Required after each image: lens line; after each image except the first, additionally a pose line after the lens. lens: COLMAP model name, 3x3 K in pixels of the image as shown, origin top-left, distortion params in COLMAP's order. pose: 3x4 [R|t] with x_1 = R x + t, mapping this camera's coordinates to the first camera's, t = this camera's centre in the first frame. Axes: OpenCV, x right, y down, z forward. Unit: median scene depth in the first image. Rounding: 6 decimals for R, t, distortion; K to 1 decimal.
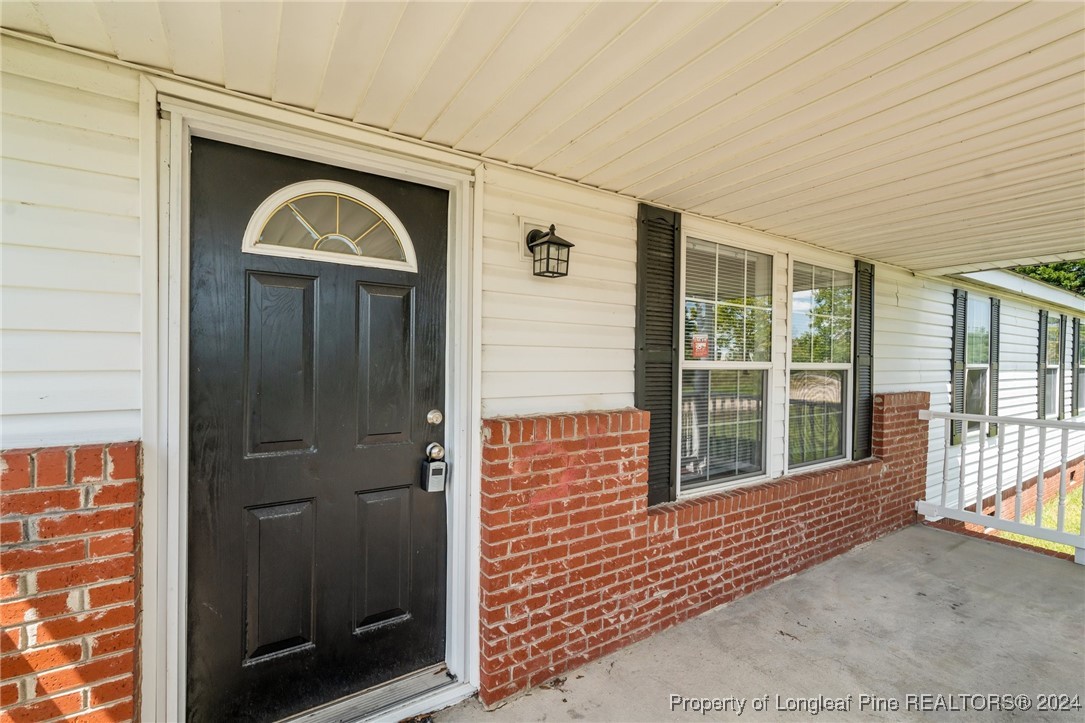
lens RADIAL K [[478.7, 0, 551.1], [0, 478.7, 360.2], [0, 0, 1]] dist [0.004270, -0.000573]
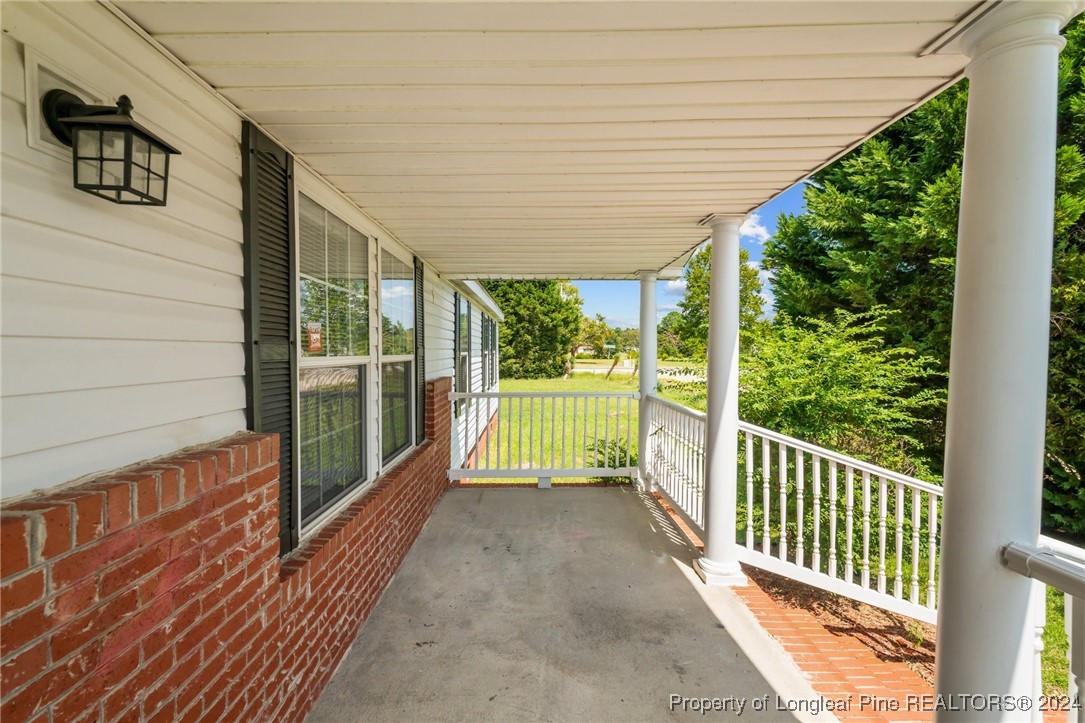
lens RADIAL K [[478.7, 0, 540.0], [0, 478.7, 361.8], [0, 0, 1]] dist [0.004270, -0.000573]
pose [[0.536111, -0.034409, 0.843446, -0.176492], [0.011940, 0.999378, 0.033181, -0.014874], [-0.844063, -0.007718, 0.536189, 0.322194]]
